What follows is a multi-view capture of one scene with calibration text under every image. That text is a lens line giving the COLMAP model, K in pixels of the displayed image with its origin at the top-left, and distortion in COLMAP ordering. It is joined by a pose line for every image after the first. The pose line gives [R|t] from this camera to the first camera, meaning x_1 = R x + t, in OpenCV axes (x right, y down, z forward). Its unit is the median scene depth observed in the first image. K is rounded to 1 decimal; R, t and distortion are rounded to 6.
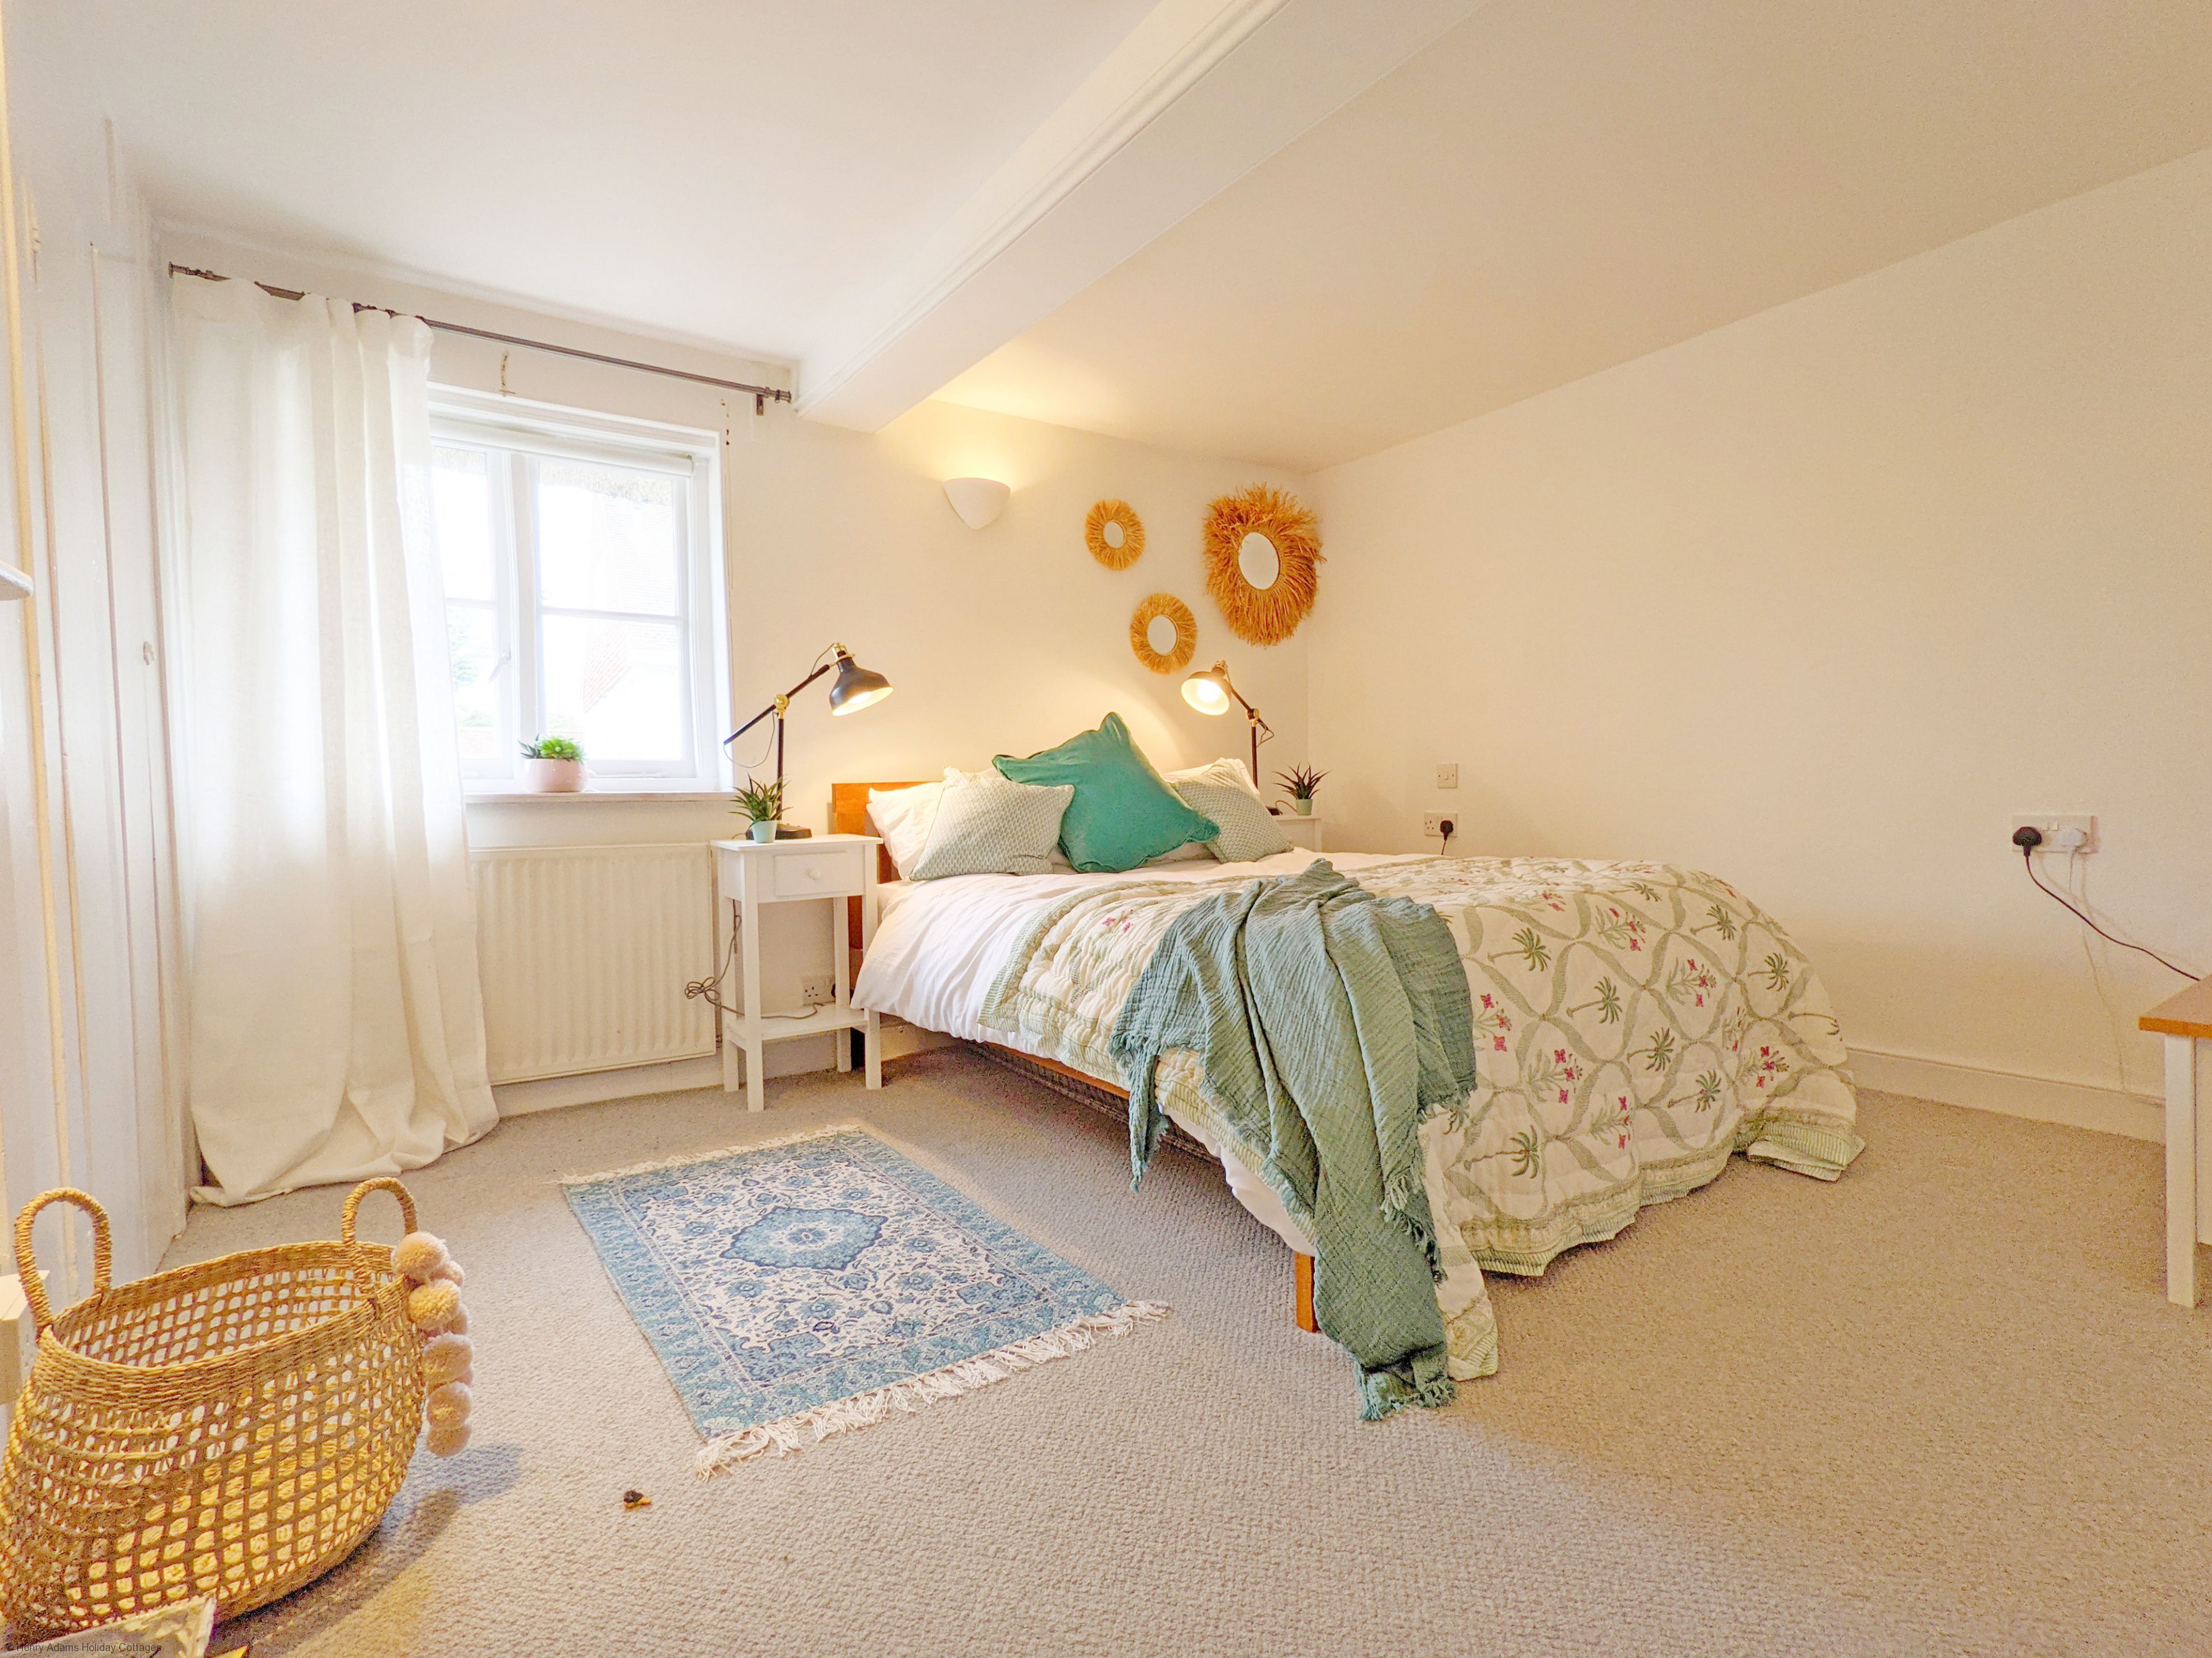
lens RADIAL K [[1084.0, 0, 1105.0], [0, 1084.0, 830.2], [0, 0, 1]] dist [0.012537, -0.000465]
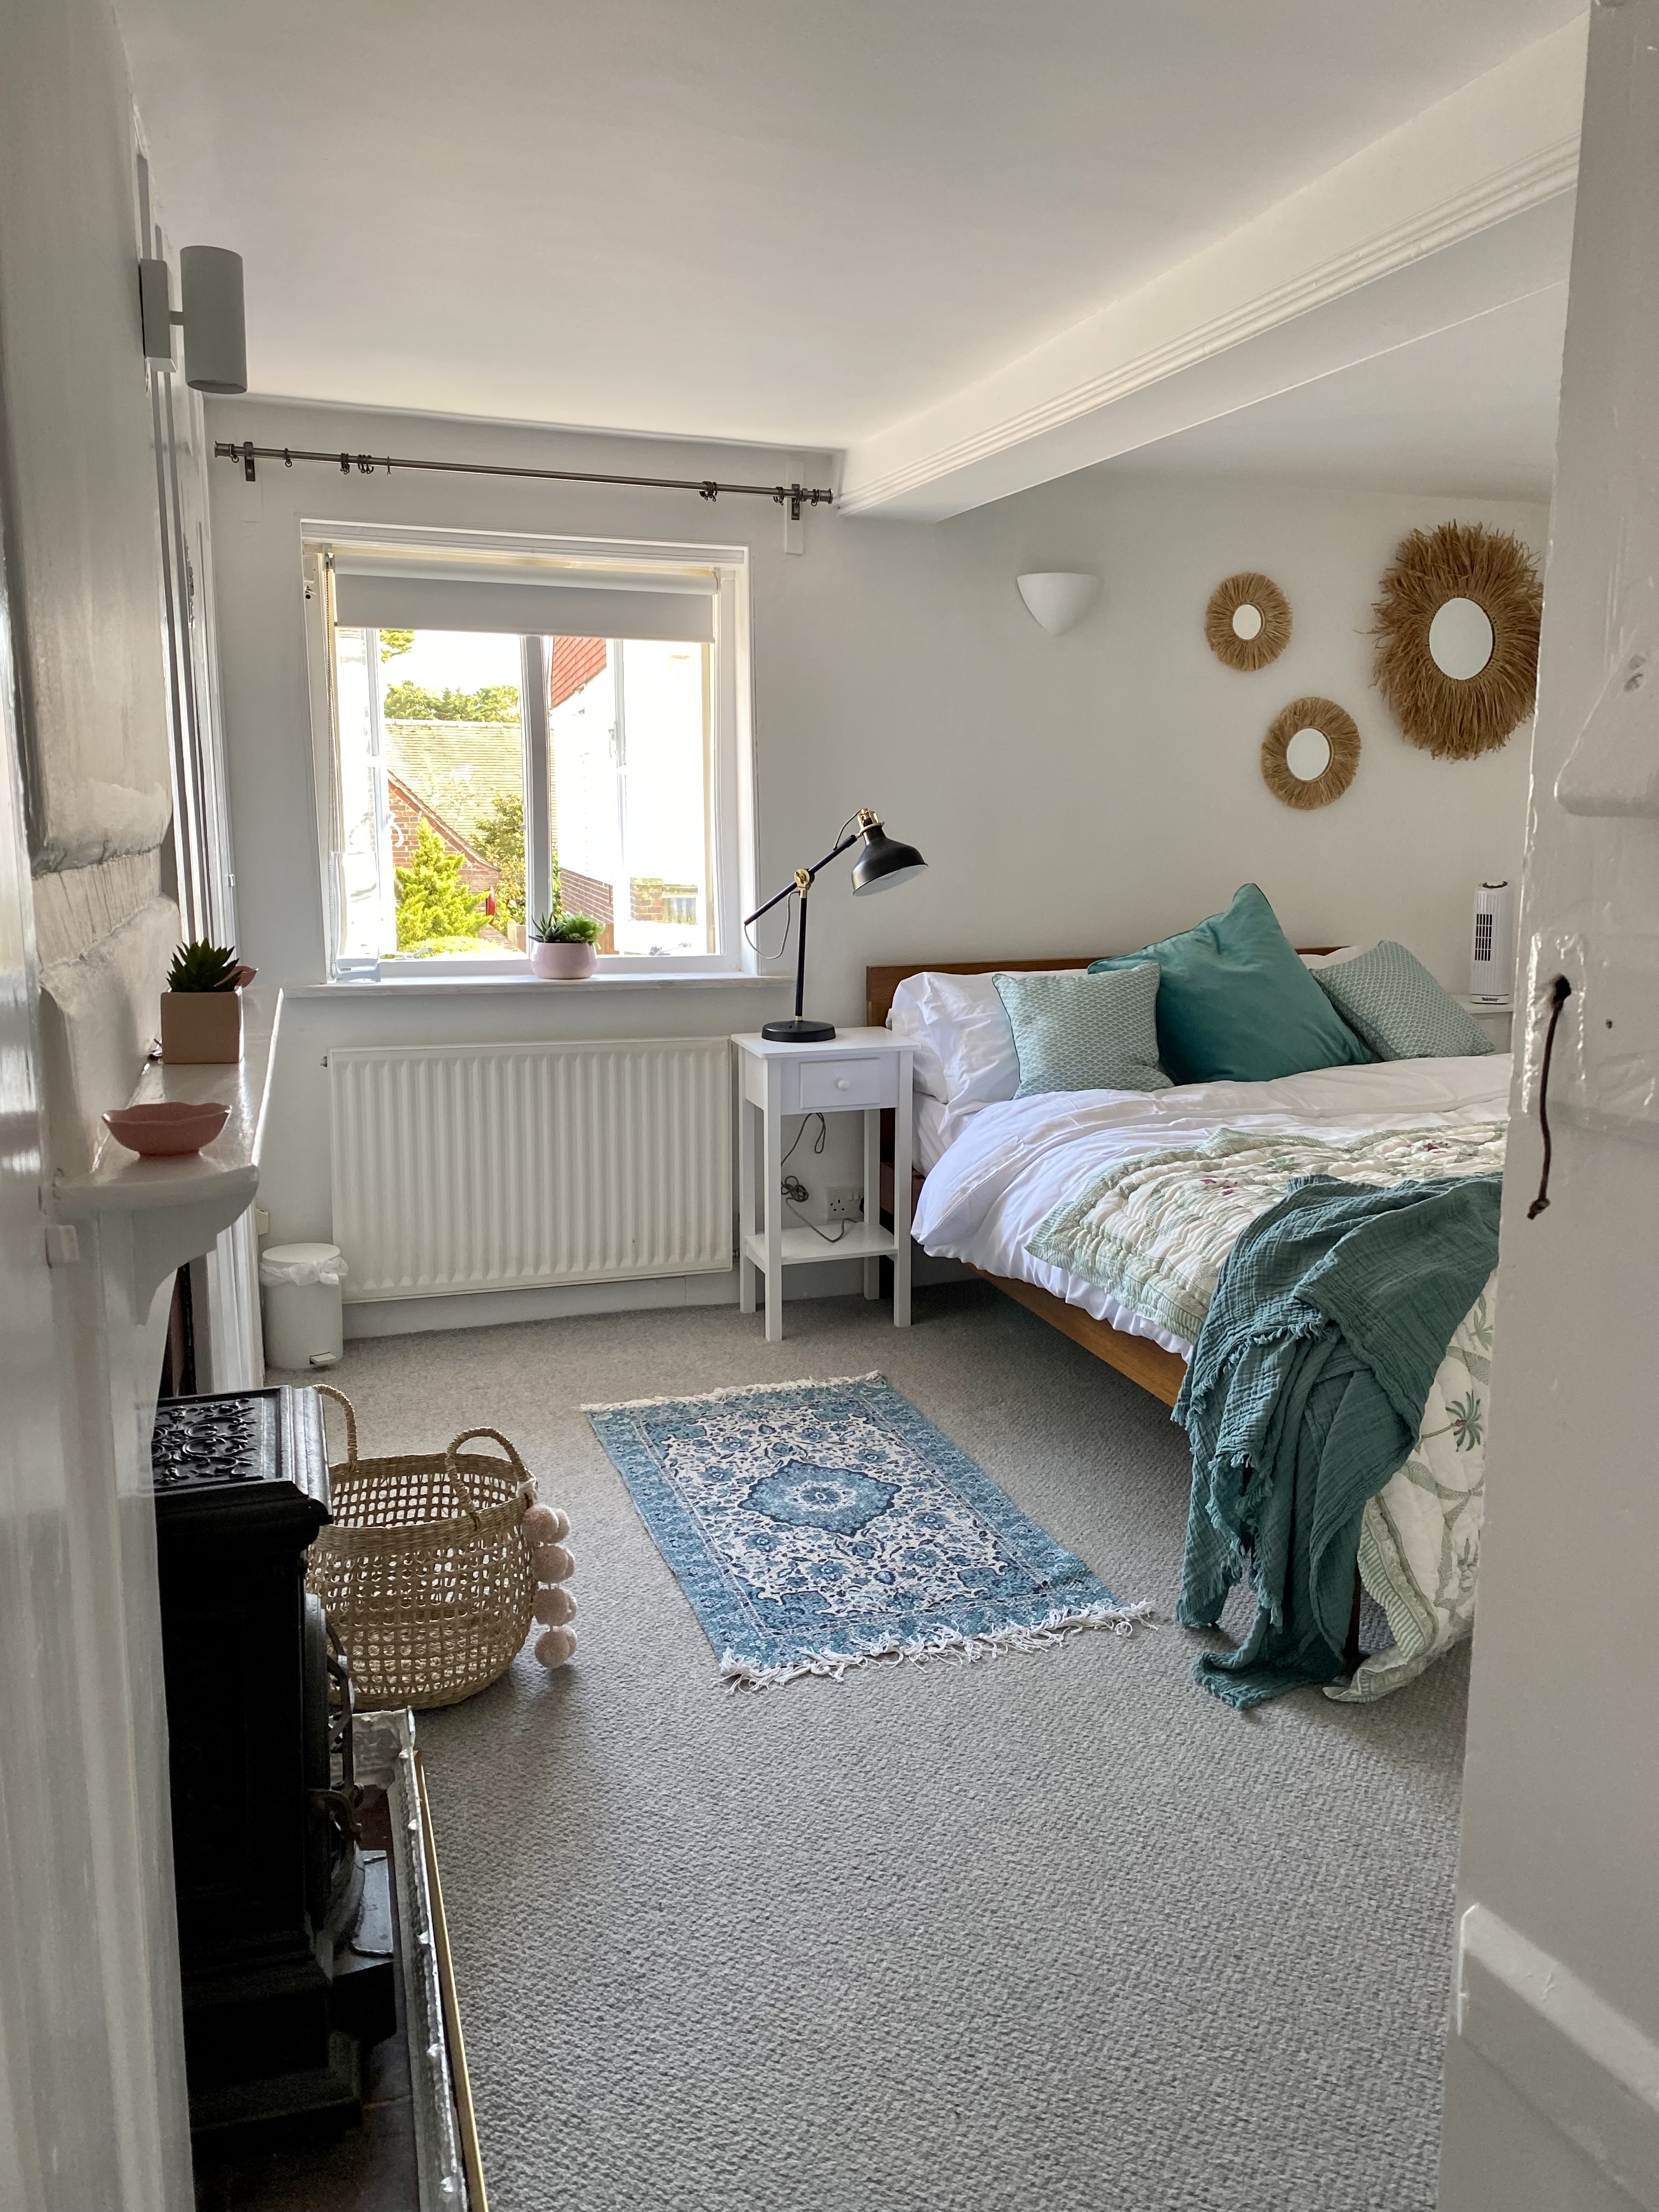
lens RADIAL K [[1669.0, 0, 832.8], [0, 1669.0, 1102.1], [0, 0, 1]] dist [-0.008312, -0.007197]
pose [[0.960656, 0.063422, -0.270404, 0.120203], [-0.024095, 0.988940, 0.146349, -0.196708], [0.276695, -0.134076, 0.951558, -0.380396]]
